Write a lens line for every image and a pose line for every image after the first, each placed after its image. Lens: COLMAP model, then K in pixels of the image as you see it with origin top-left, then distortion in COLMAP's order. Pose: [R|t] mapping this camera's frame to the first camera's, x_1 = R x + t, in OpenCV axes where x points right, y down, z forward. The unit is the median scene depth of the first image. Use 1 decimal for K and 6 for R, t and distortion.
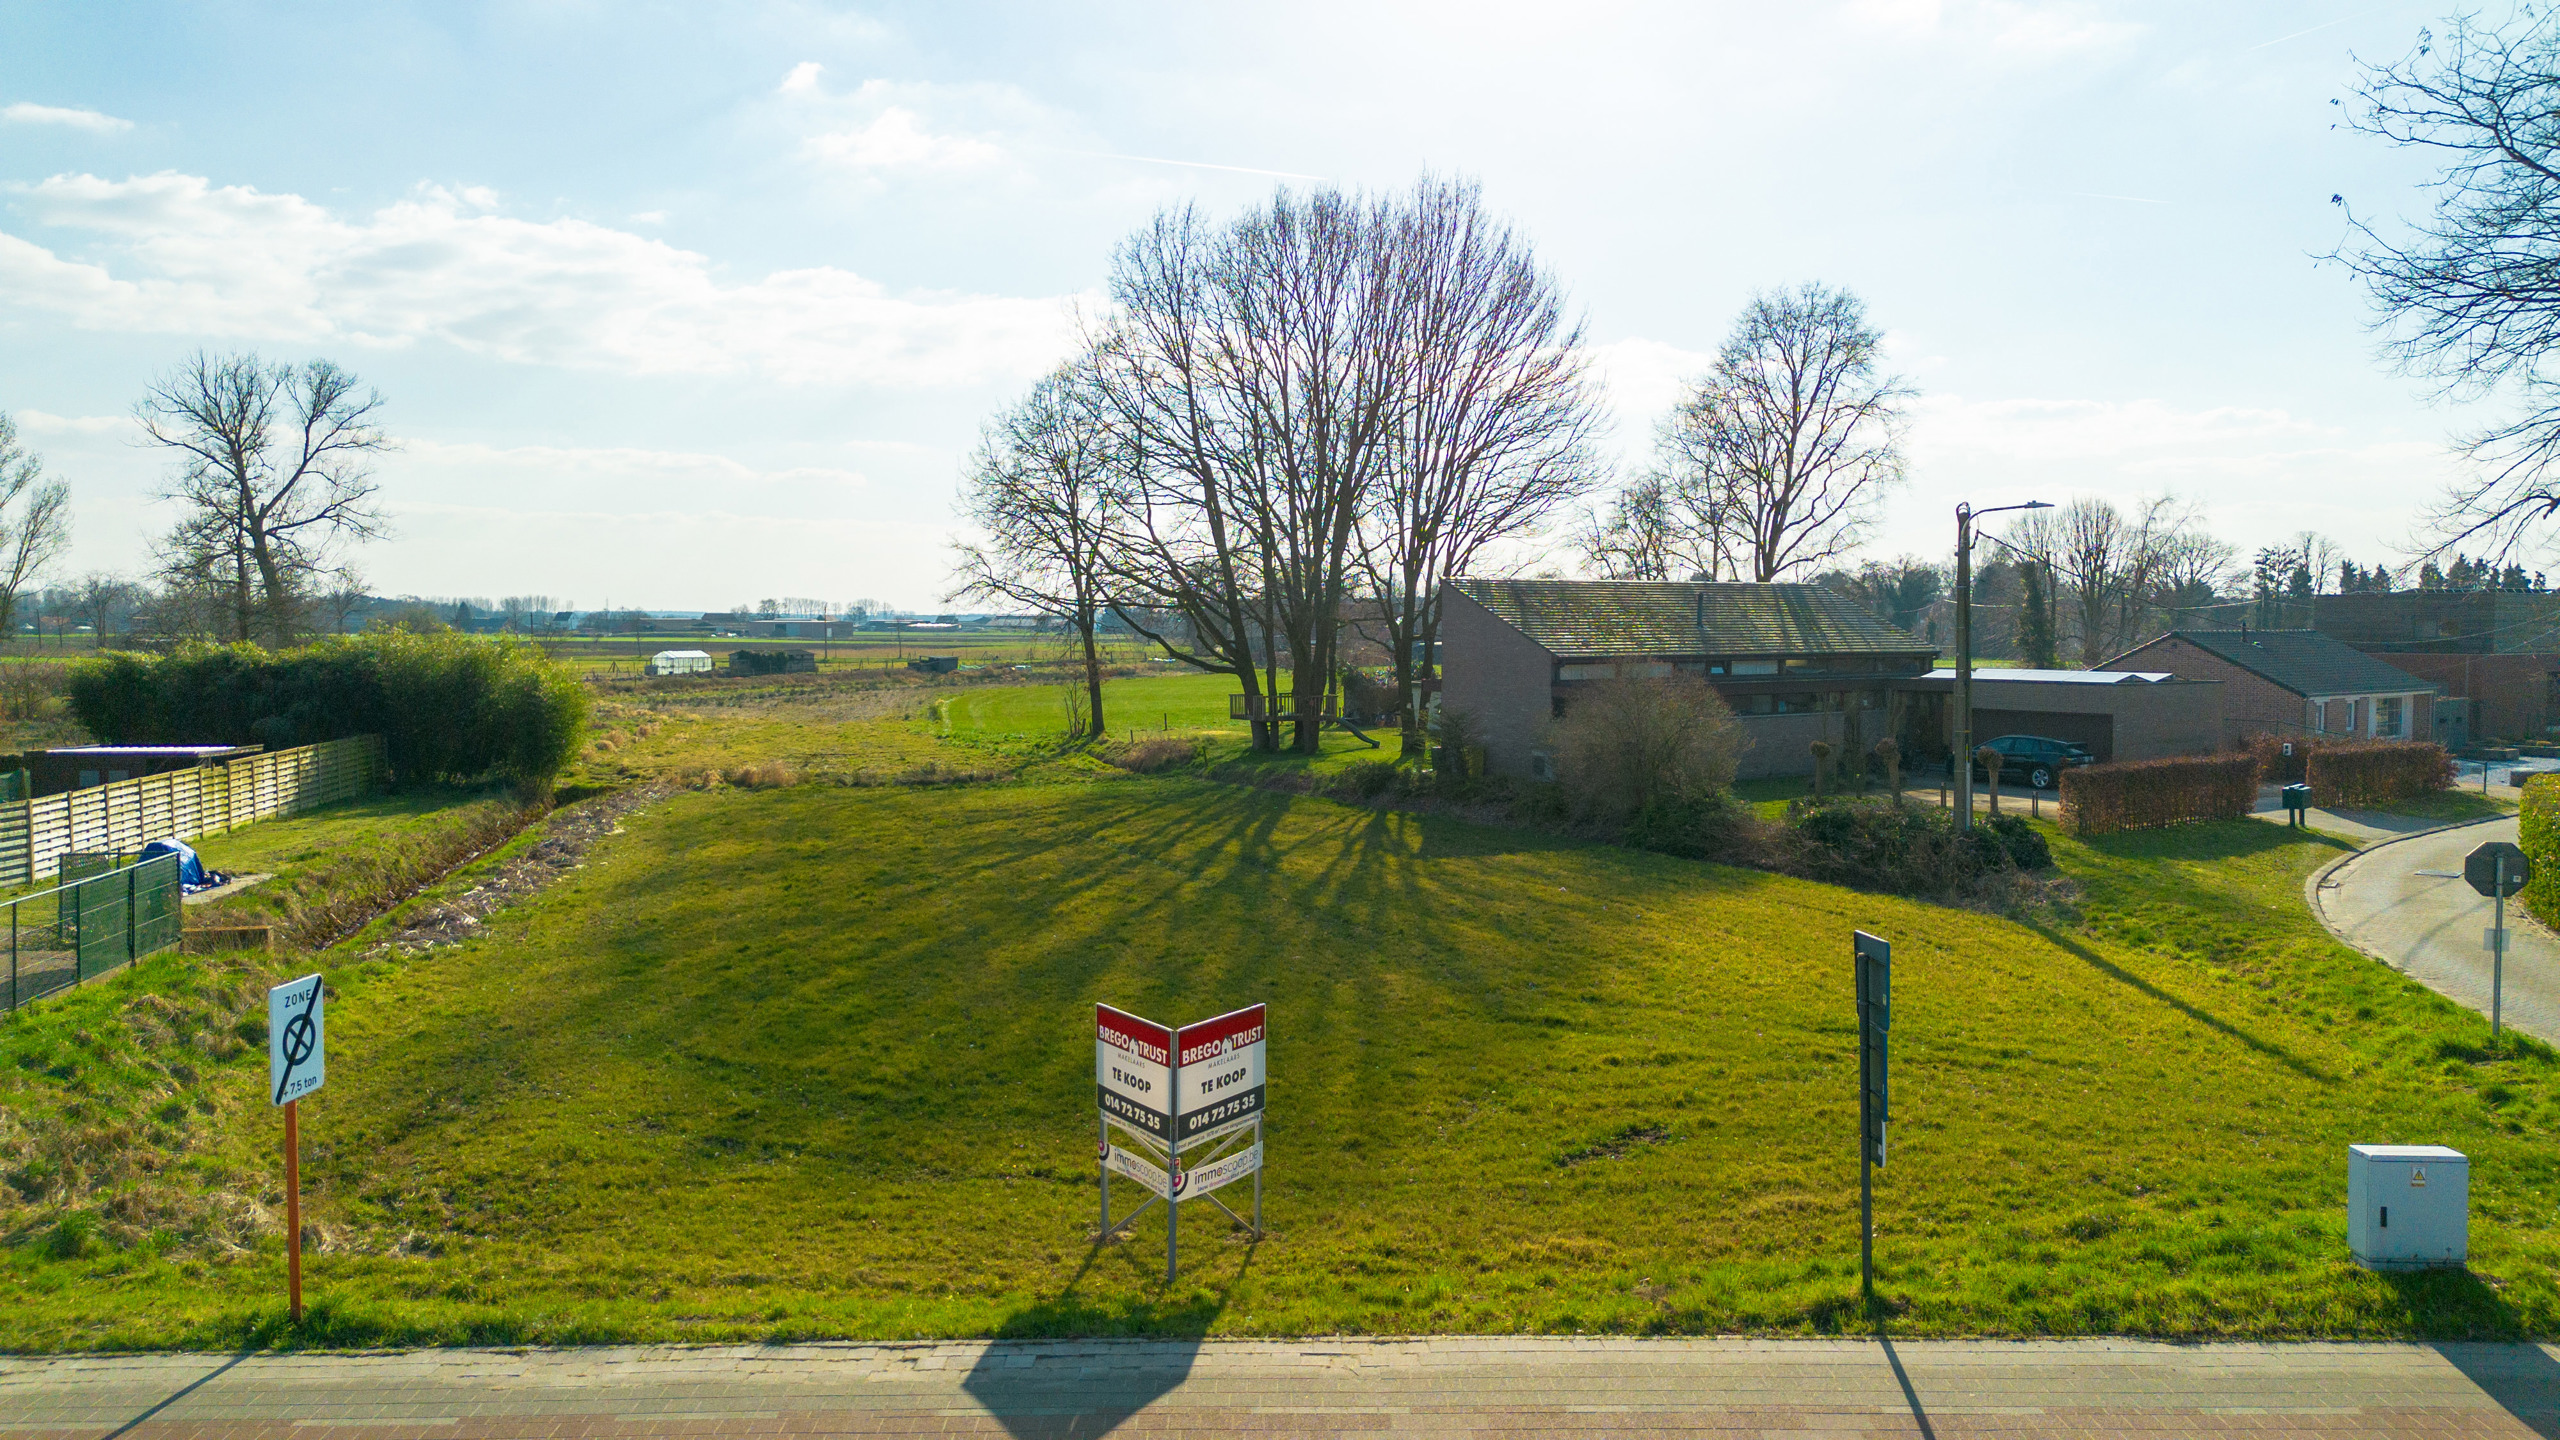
lens RADIAL K [[1816.1, 0, 1284.7], [0, 1816.1, 681.4], [0, 0, 1]] dist [0.070402, -0.055712]
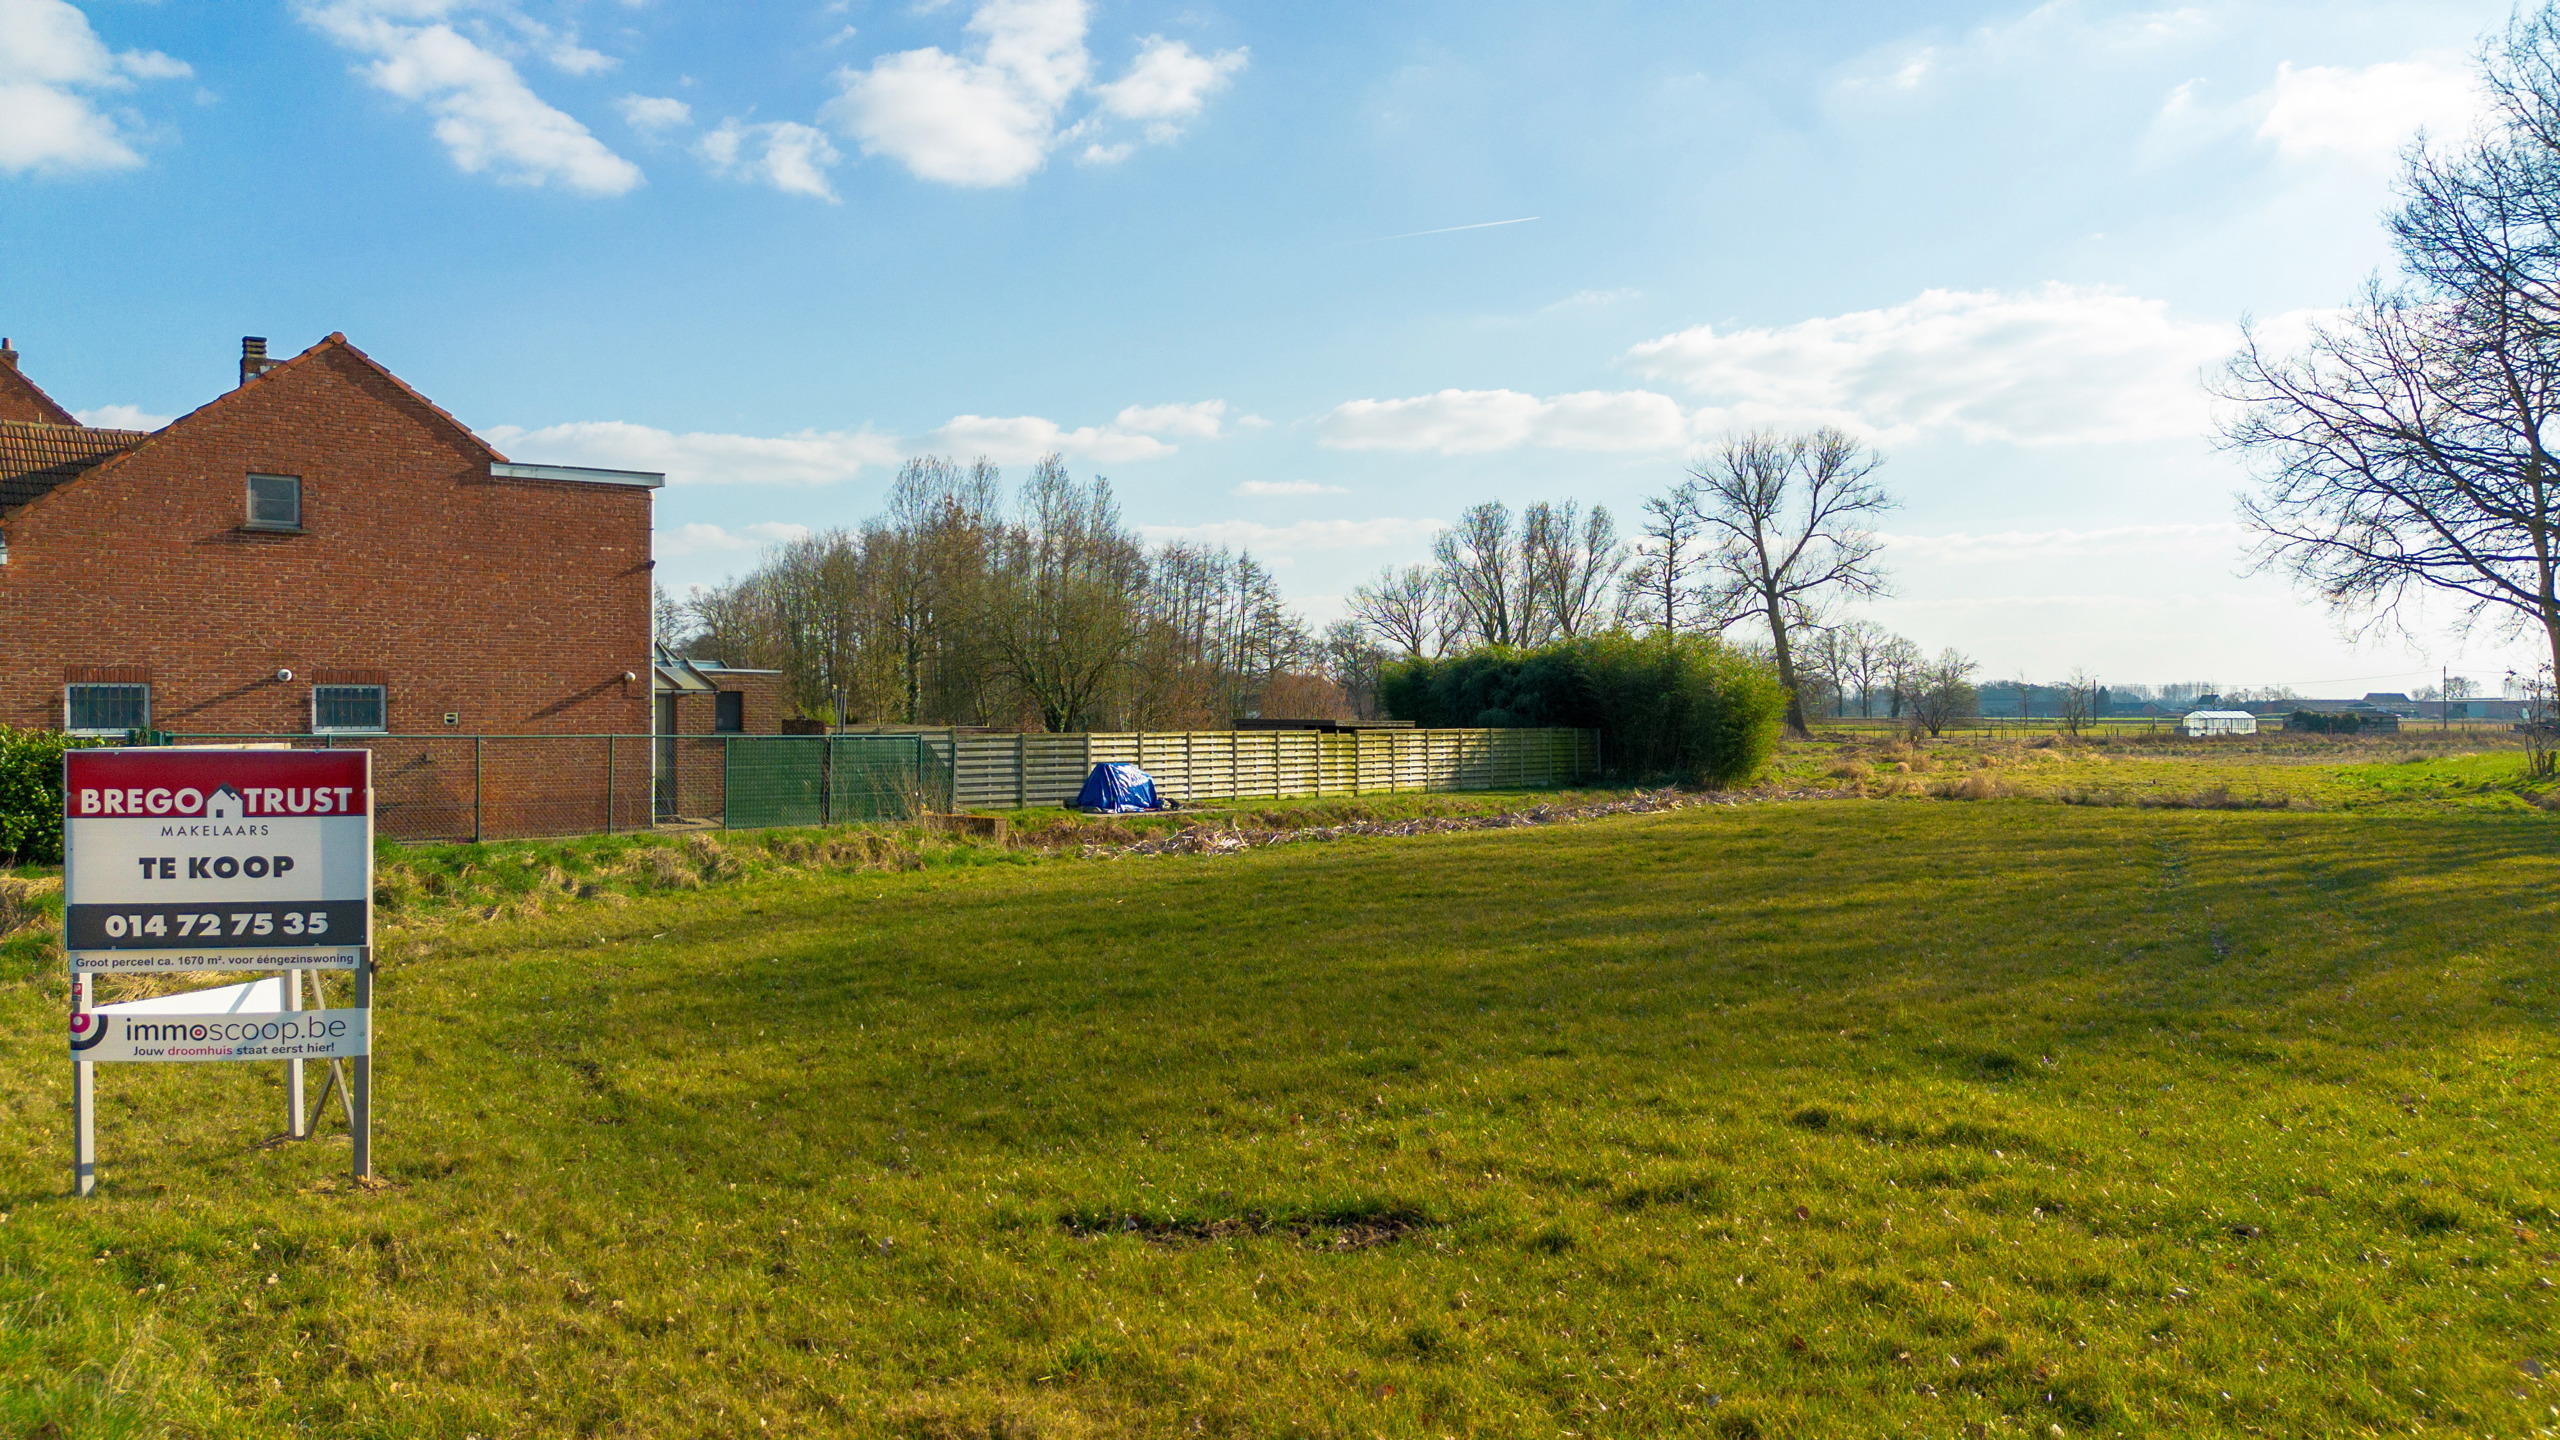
lens RADIAL K [[1782.0, 0, 1280.0], [0, 1782.0, 720.0], [0, 0, 1]] dist [0.063761, -0.130982]
pose [[0.626594, -0.003048, -0.779340, 0.160668], [-0.024833, 0.999406, -0.023875, 0.050289], [0.778950, 0.034313, 0.626146, 0.255673]]
